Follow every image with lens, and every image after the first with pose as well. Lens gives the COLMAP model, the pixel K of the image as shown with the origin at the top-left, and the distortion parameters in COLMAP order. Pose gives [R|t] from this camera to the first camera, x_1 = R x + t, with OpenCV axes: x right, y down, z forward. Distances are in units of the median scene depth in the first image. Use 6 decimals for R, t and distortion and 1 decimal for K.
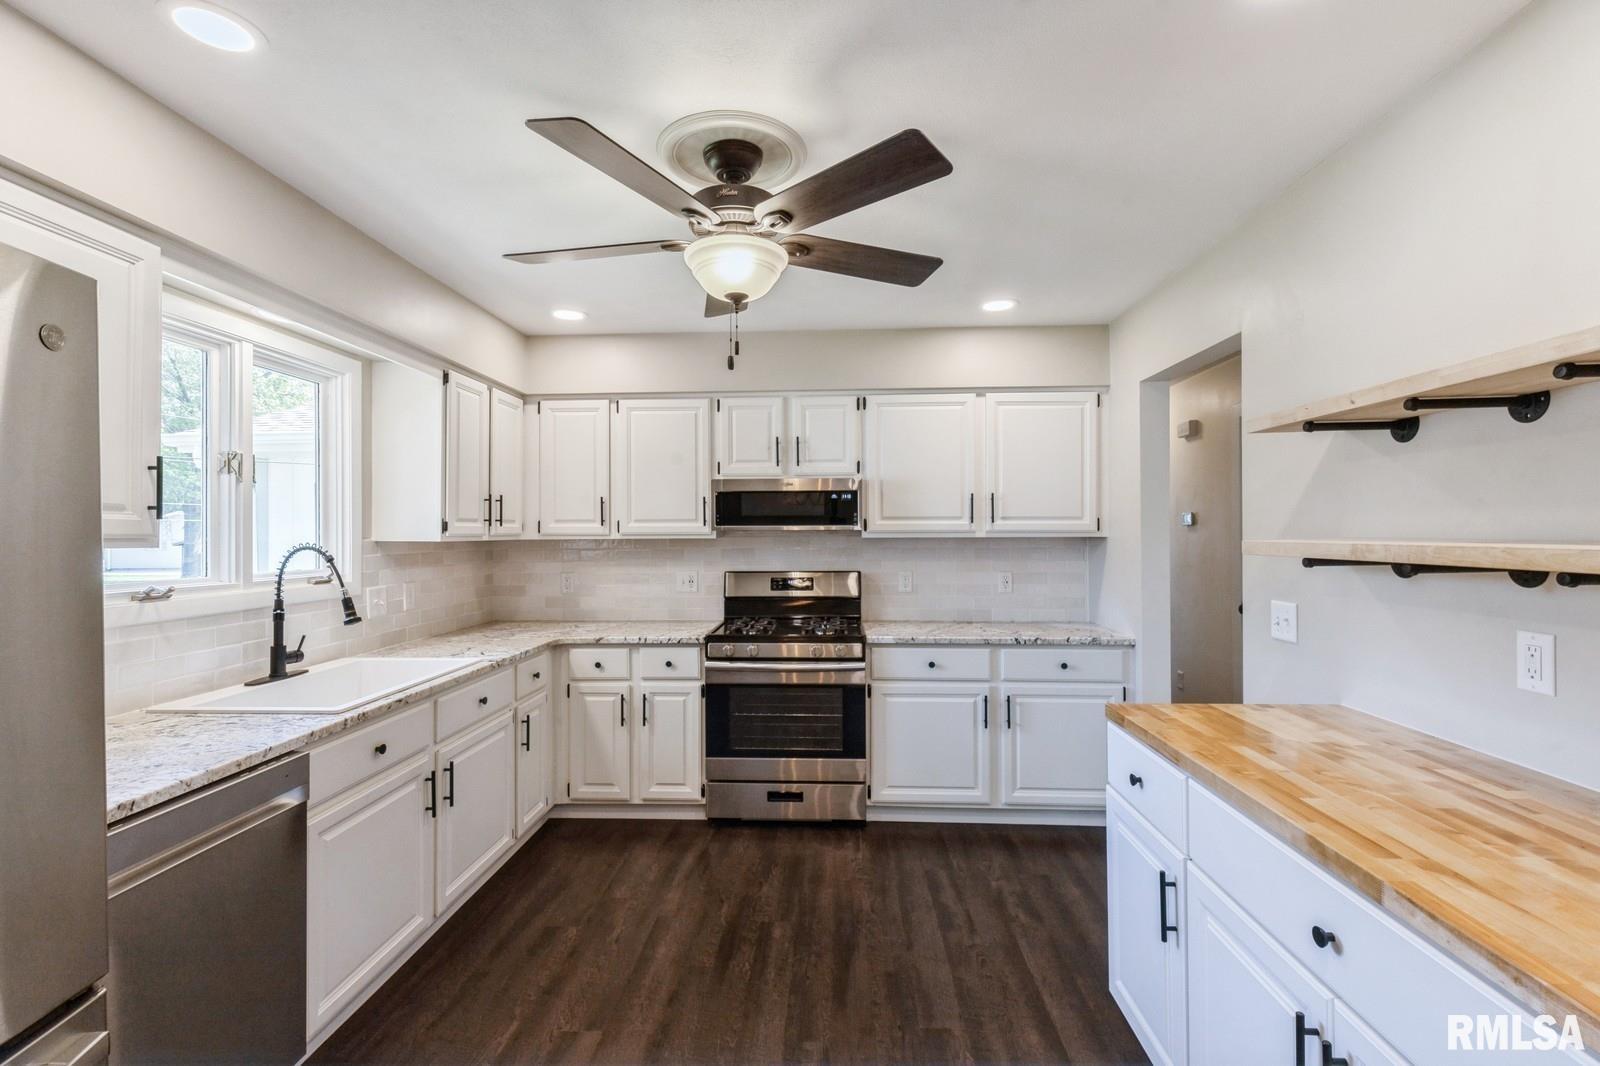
lens RADIAL K [[710.8, 0, 796.2], [0, 710.8, 525.8], [0, 0, 1]] dist [0.001298, -0.000140]
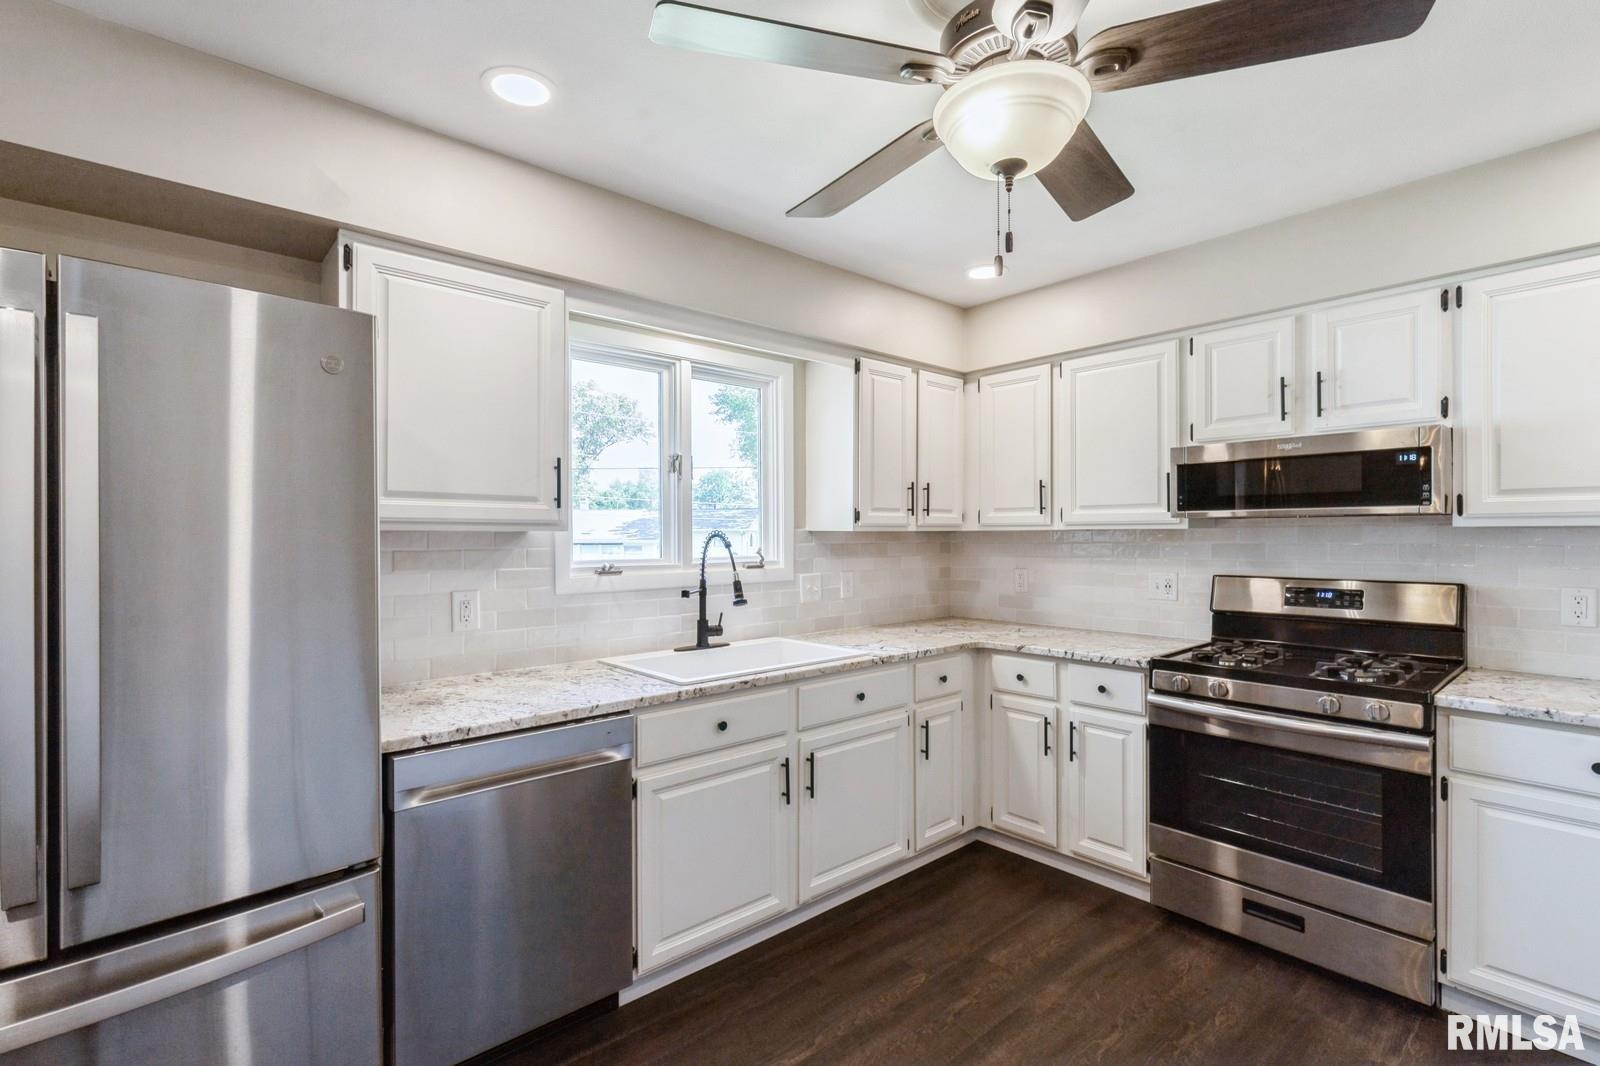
lens RADIAL K [[727.9, 0, 811.0], [0, 727.9, 533.9], [0, 0, 1]] dist [0.002446, -0.000172]
pose [[0.698310, 0.001409, -0.715794, 0.169541], [0.008154, 0.999918, 0.009922, 0.013769], [0.715749, -0.012765, 0.698241, 0.216598]]
